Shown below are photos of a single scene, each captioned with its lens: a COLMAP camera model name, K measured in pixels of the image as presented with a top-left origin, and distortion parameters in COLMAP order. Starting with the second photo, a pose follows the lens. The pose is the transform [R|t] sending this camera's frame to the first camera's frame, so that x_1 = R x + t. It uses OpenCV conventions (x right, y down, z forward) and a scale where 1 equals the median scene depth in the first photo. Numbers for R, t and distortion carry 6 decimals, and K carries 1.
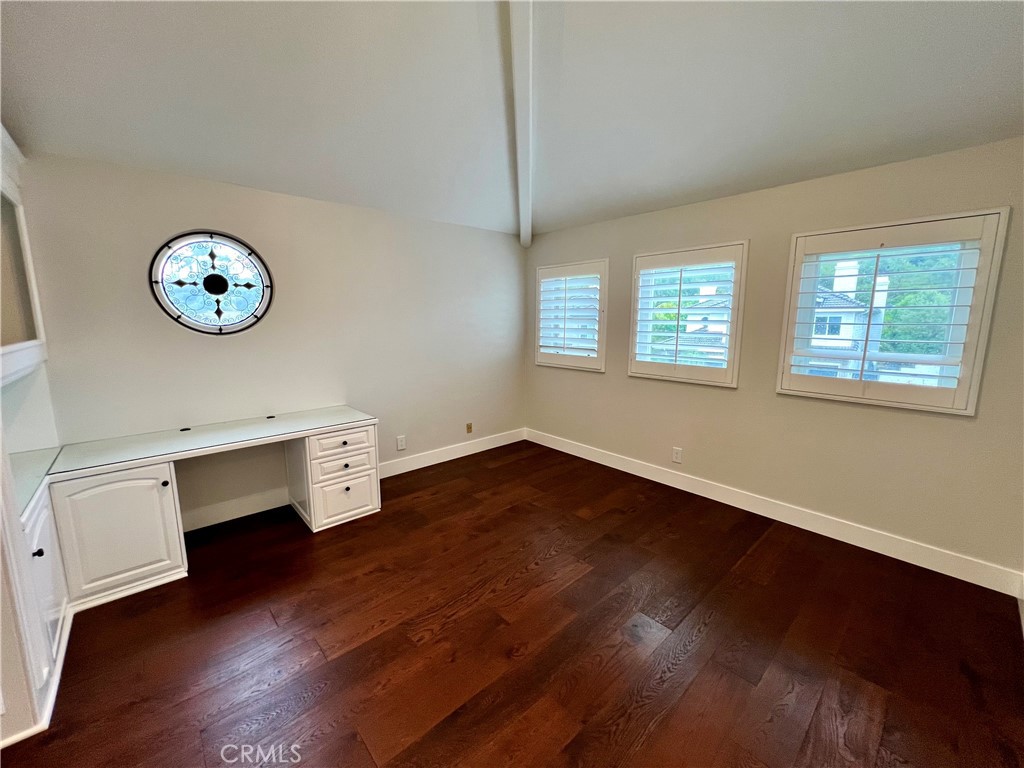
lens RADIAL K [[408.2, 0, 510.4], [0, 408.2, 381.2], [0, 0, 1]] dist [-0.002096, 0.000980]
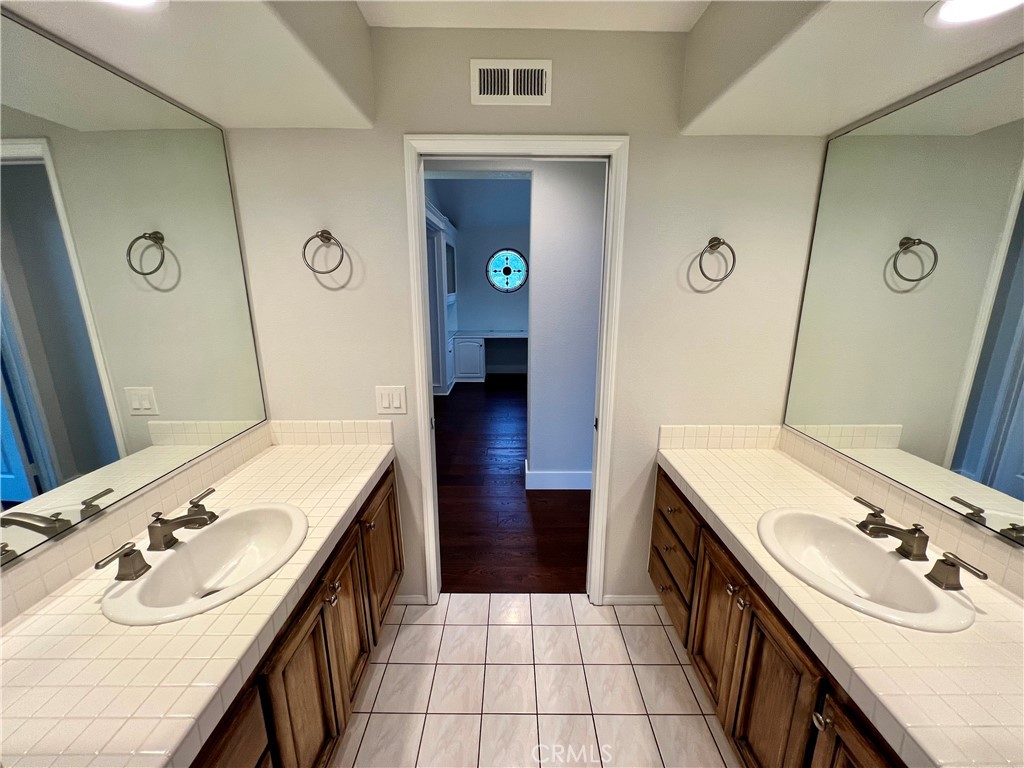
lens RADIAL K [[408.2, 0, 512.7], [0, 408.2, 383.5], [0, 0, 1]] dist [-0.002096, 0.000980]
pose [[0.746184, 0.160314, -0.646149, 0.948975], [-0.097539, 0.986426, 0.132099, 0.091496], [0.658555, -0.035545, 0.751693, -0.793610]]
